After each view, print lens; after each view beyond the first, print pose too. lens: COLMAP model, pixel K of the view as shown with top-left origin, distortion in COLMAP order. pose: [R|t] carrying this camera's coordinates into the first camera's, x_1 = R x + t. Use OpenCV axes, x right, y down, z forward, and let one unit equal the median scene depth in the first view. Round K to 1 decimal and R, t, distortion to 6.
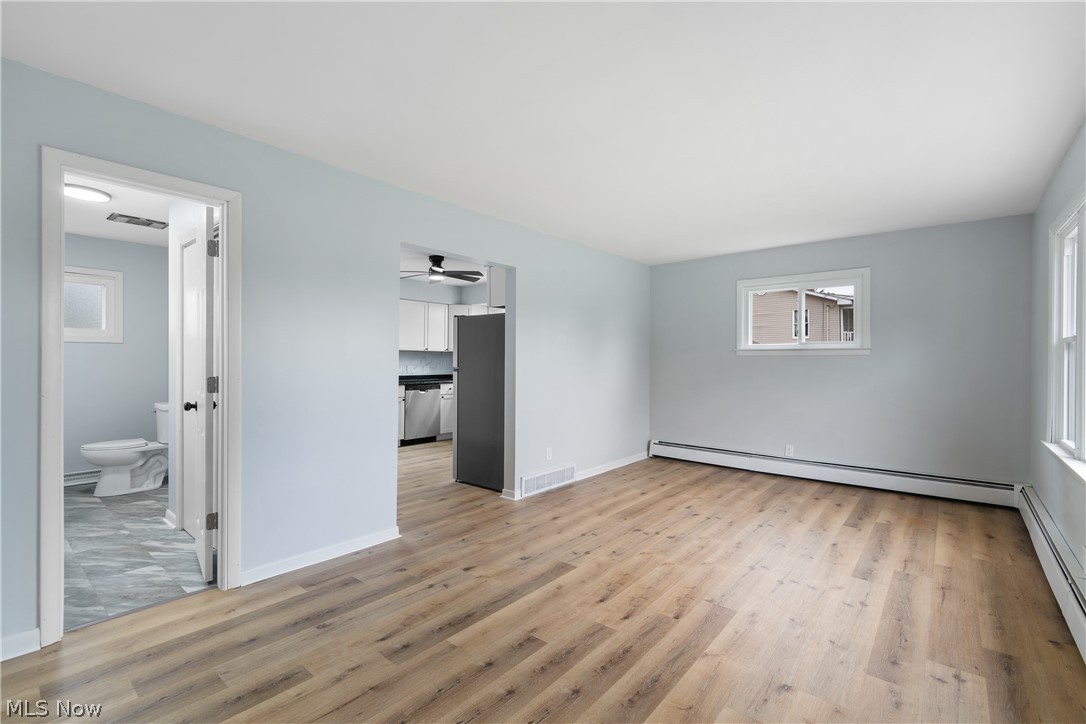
lens RADIAL K [[487.0, 0, 543.6], [0, 487.0, 363.3], [0, 0, 1]] dist [0.000370, -0.002281]
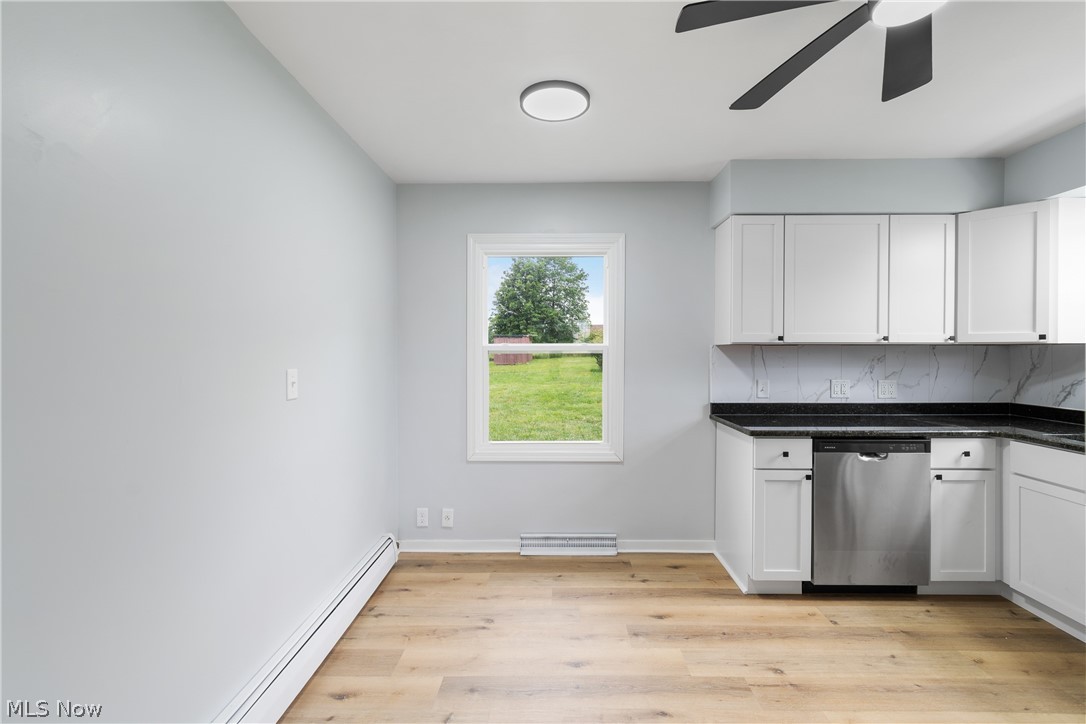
lens RADIAL K [[487.0, 0, 547.5], [0, 487.0, 352.9], [0, 0, 1]] dist [0.000370, -0.002281]
pose [[0.643726, -0.001790, -0.765254, -0.214612], [0.003526, 0.999994, 0.000627, -0.034612], [0.765248, -0.003102, 0.643728, 0.996761]]
